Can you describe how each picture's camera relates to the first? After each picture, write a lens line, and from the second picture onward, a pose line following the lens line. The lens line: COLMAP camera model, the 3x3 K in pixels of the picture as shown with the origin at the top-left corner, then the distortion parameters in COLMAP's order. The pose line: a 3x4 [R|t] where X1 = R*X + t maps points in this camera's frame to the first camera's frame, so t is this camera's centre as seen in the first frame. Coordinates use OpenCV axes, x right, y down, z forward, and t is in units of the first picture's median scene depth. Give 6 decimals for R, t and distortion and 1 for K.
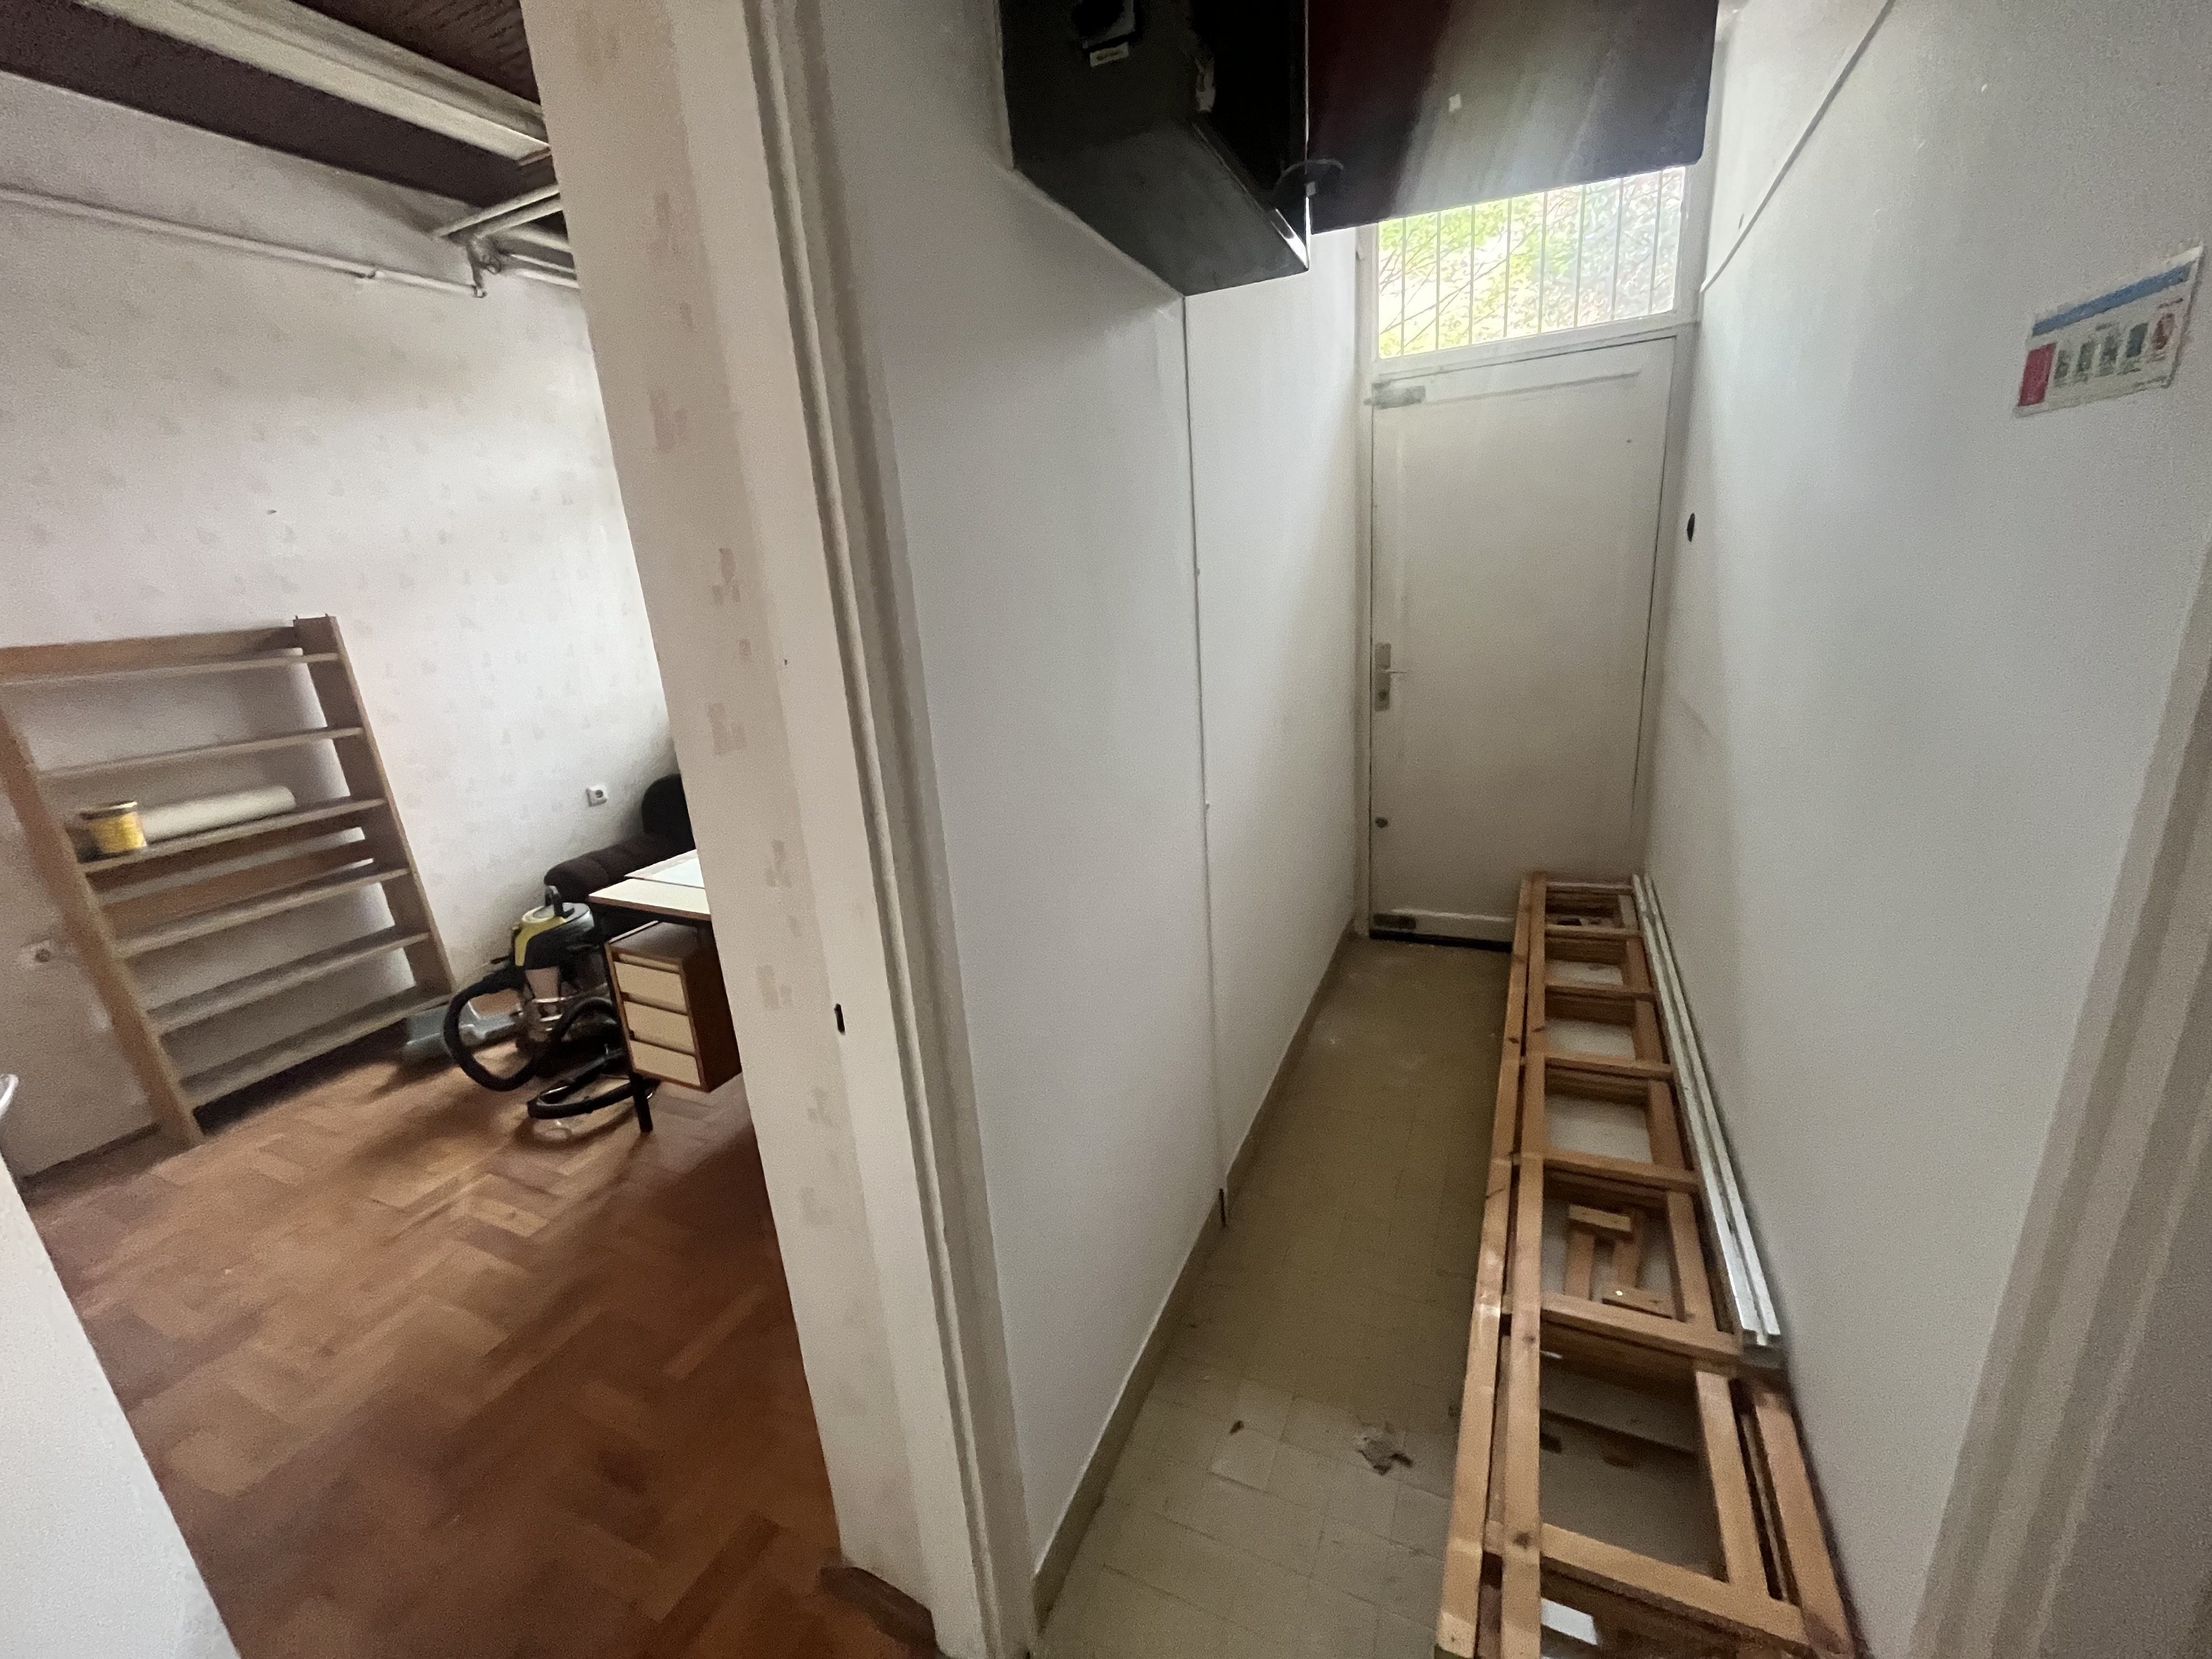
lens RADIAL K [[888.4, 0, 1099.7], [0, 888.4, 828.5], [0, 0, 1]] dist [-0.004279, -0.000312]
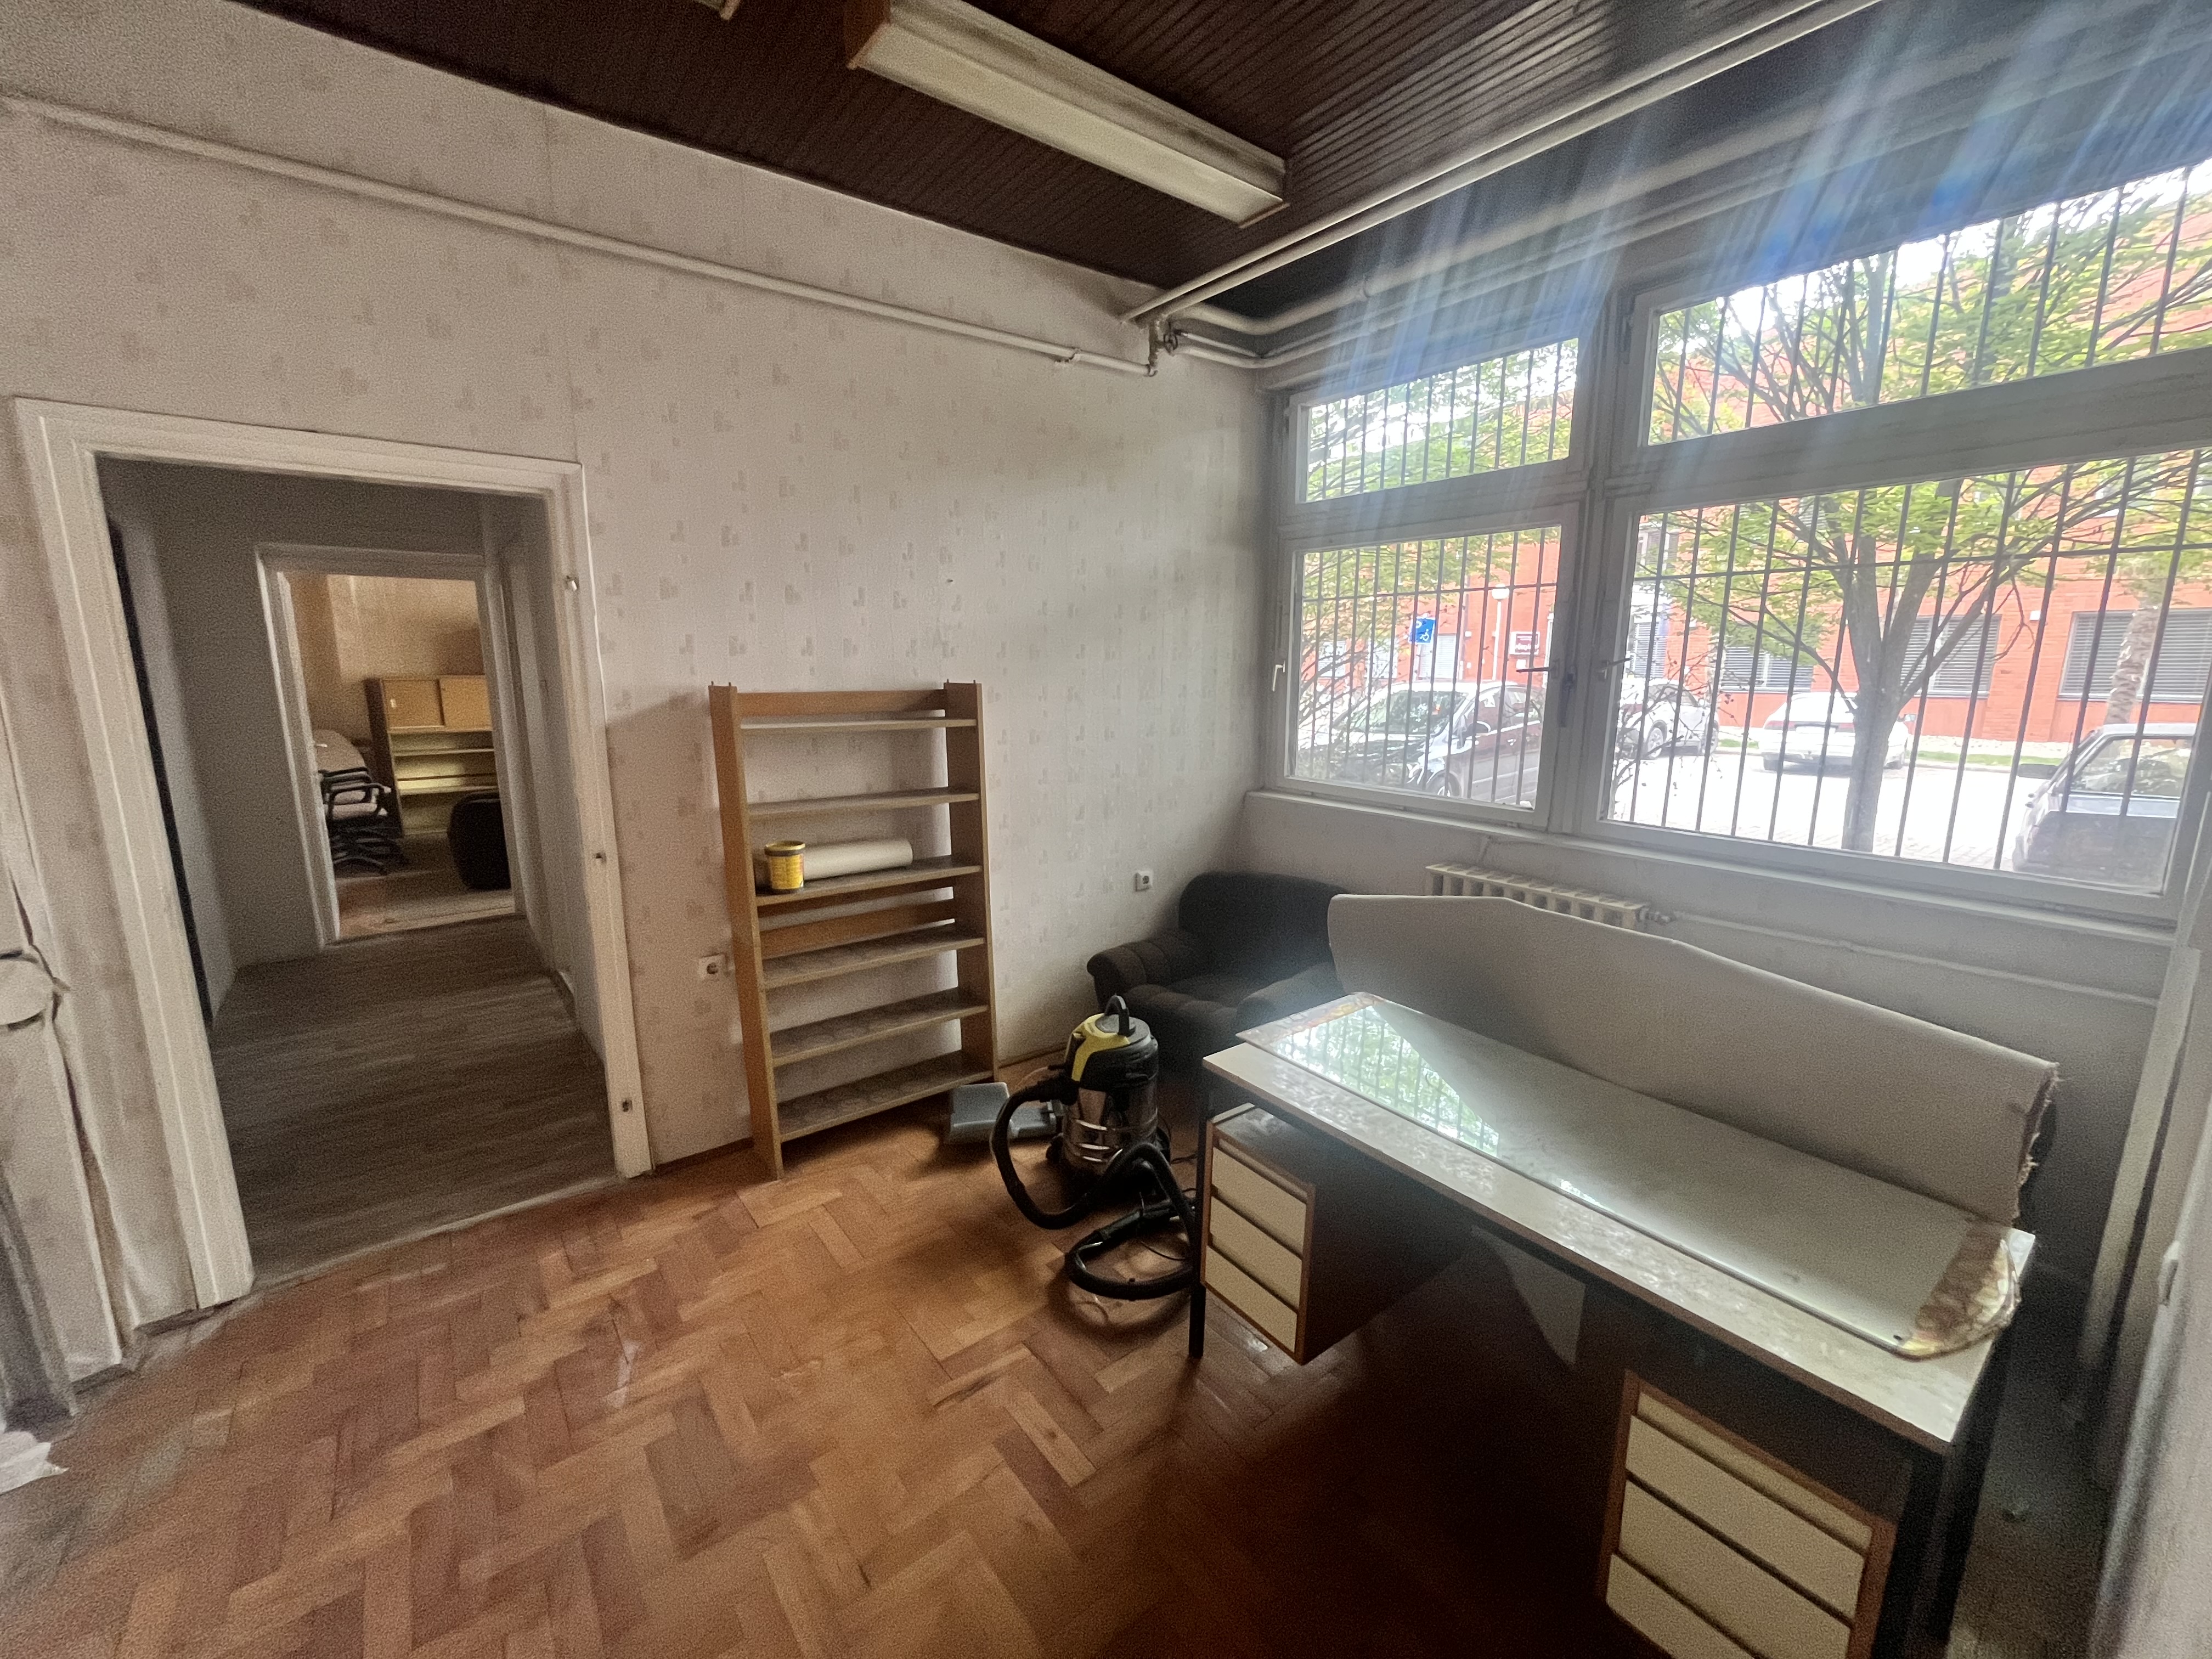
lens RADIAL K [[888.4, 0, 1099.7], [0, 888.4, 828.5], [0, 0, 1]] dist [-0.004279, -0.000312]
pose [[0.880843, 0.152030, -0.448333, -0.263213], [-0.189287, 0.981139, -0.039189, -0.063901], [0.433920, 0.119383, 0.893007, 0.173974]]
